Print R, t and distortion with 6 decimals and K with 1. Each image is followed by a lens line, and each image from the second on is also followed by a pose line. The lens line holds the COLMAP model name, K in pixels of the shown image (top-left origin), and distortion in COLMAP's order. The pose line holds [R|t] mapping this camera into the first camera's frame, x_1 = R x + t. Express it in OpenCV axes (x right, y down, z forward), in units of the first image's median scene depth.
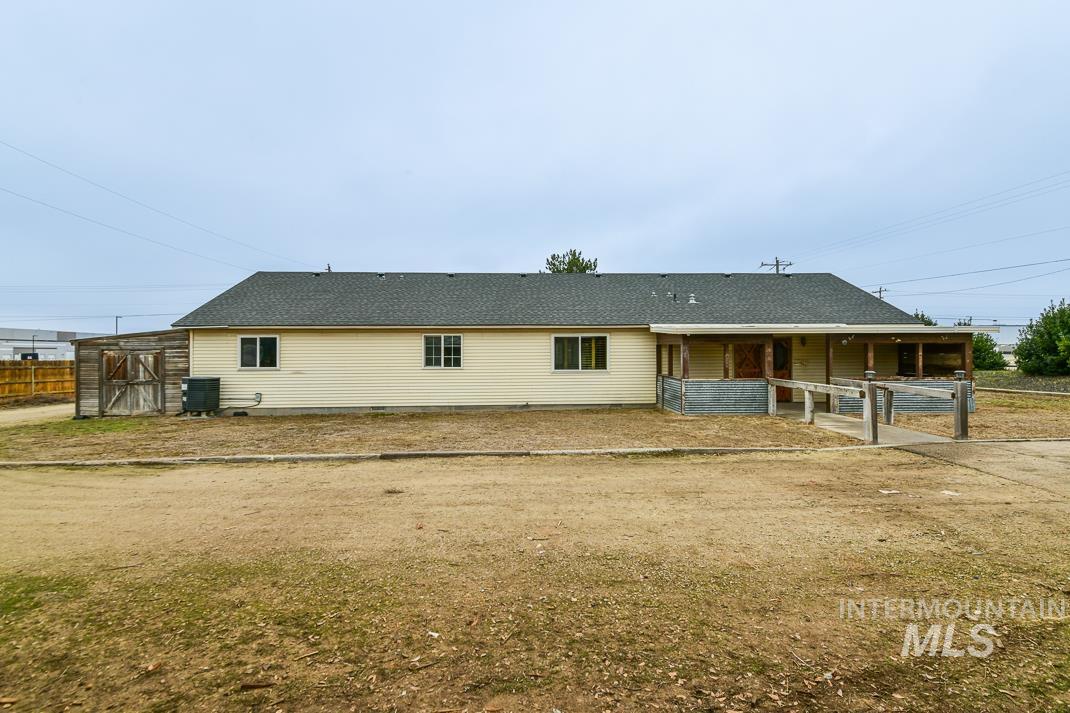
lens RADIAL K [[491.7, 0, 537.6], [0, 491.7, 358.3], [0, 0, 1]] dist [-0.002257, -0.000288]
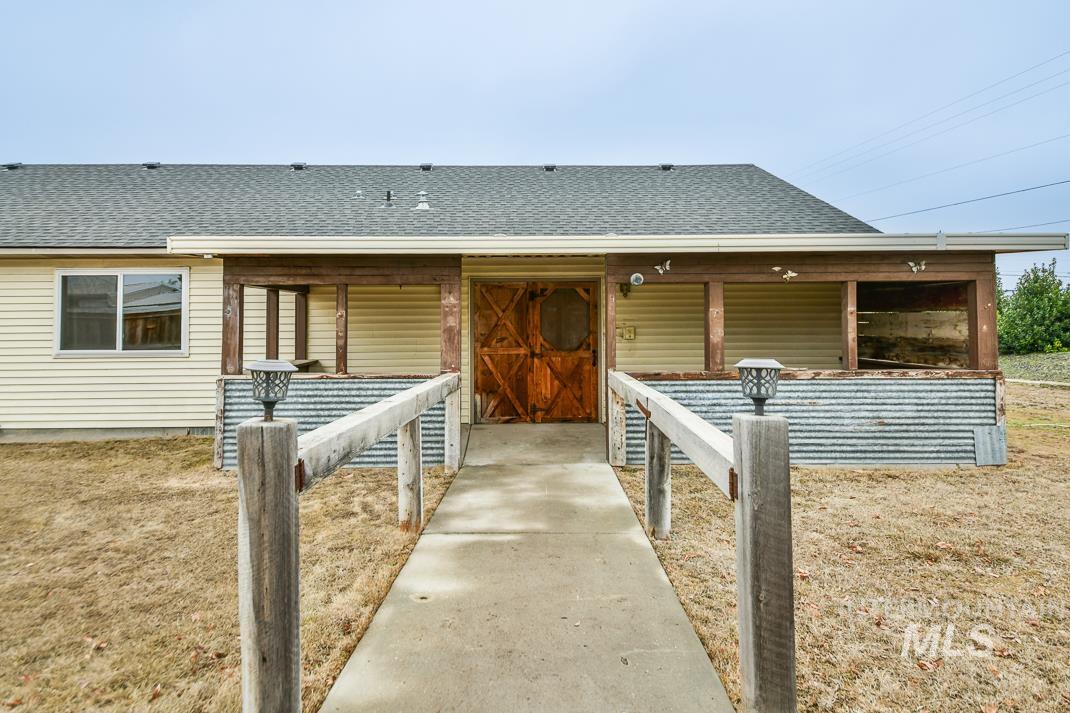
lens RADIAL K [[625.1, 0, 509.8], [0, 625.1, 323.4], [0, 0, 1]] dist [0.025340, -0.000429]
pose [[0.999898, 0.000731, -0.014242, 0.498426], [-0.000988, 0.999837, -0.018044, 0.010461], [0.014227, 0.018056, 0.999736, 0.484790]]
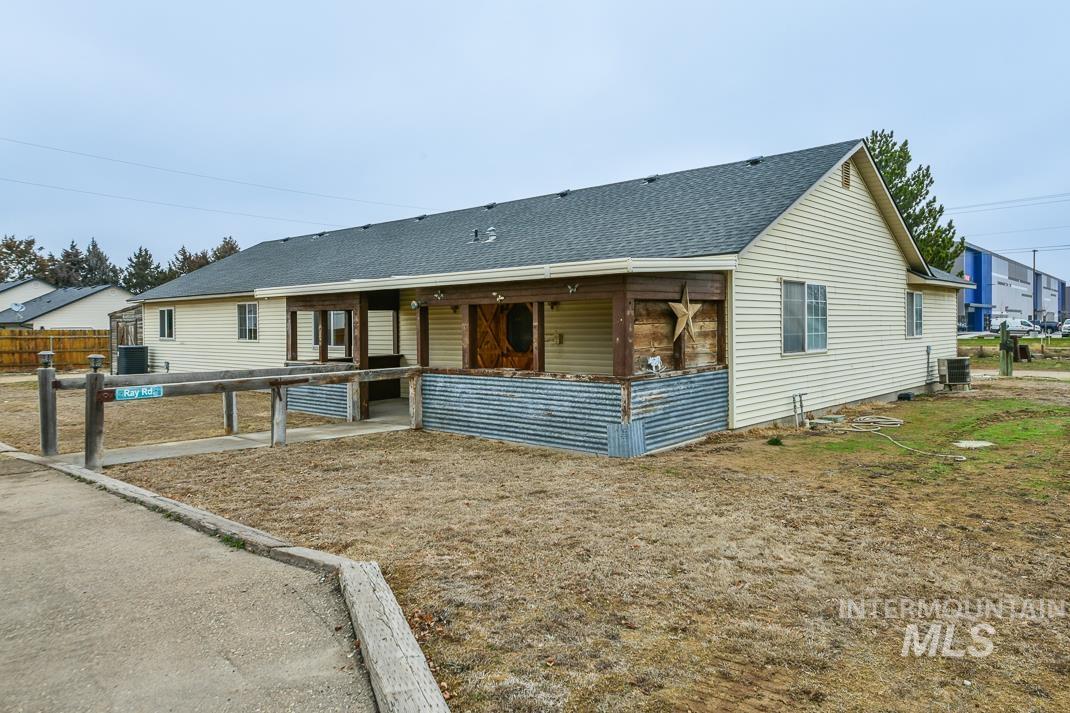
lens RADIAL K [[704.7, 0, 538.3], [0, 704.7, 351.1], [0, 0, 1]] dist [0.006205, 0.000579]
pose [[0.731940, 0.023842, -0.680952, 1.184484], [-0.002034, 0.999460, 0.032808, -0.004686], [0.681367, -0.022629, 0.731592, 0.469996]]
